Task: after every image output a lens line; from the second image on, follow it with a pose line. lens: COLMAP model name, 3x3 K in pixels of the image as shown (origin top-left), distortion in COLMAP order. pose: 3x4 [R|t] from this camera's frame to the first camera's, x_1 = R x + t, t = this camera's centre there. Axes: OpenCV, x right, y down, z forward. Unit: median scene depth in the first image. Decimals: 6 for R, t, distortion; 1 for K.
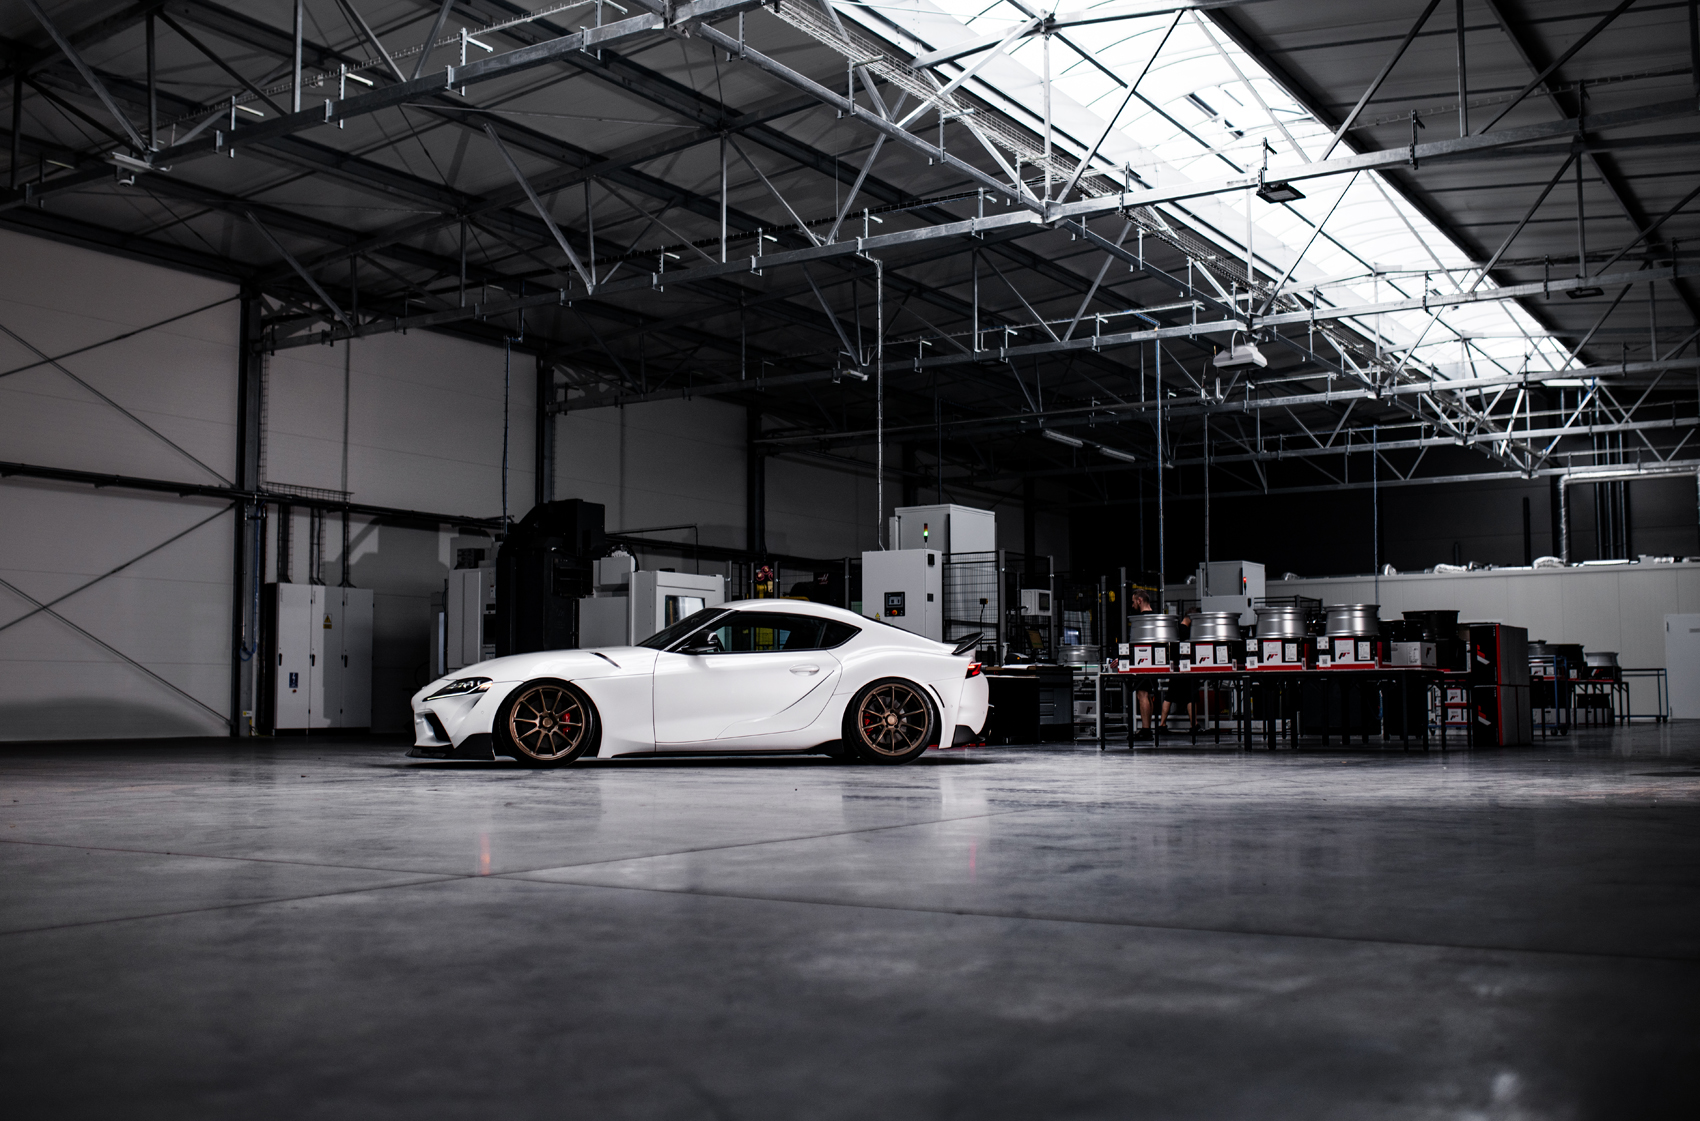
lens RADIAL K [[1727.4, 0, 860.5], [0, 1727.4, 554.3], [0, 0, 1]] dist [-0.046201, 0.018209]
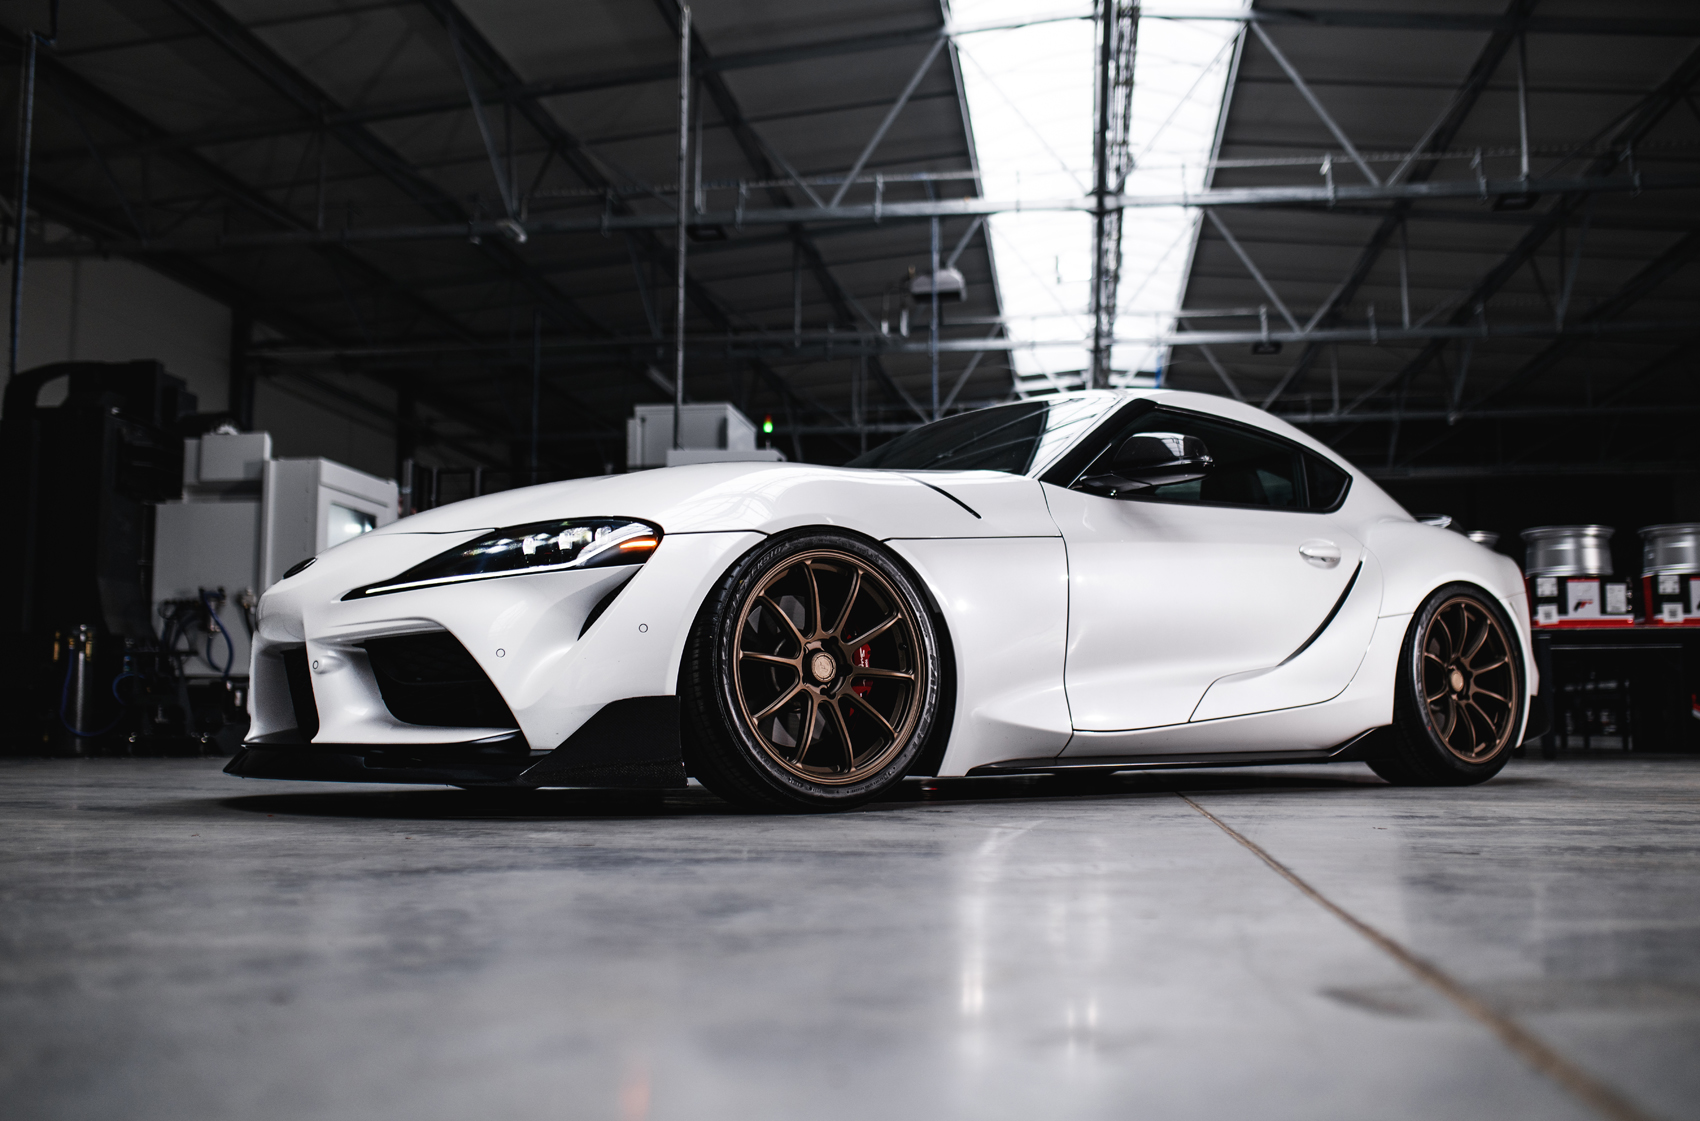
lens RADIAL K [[1642.2, 0, 850.0], [0, 1642.2, 560.5], [0, 0, 1]] dist [-0.063393, 0.103860]
pose [[0.910415, 0.044909, 0.411251, -0.176042], [-0.037859, 0.998963, -0.025277, 0.049730], [-0.411960, 0.007443, 0.911171, 0.419815]]
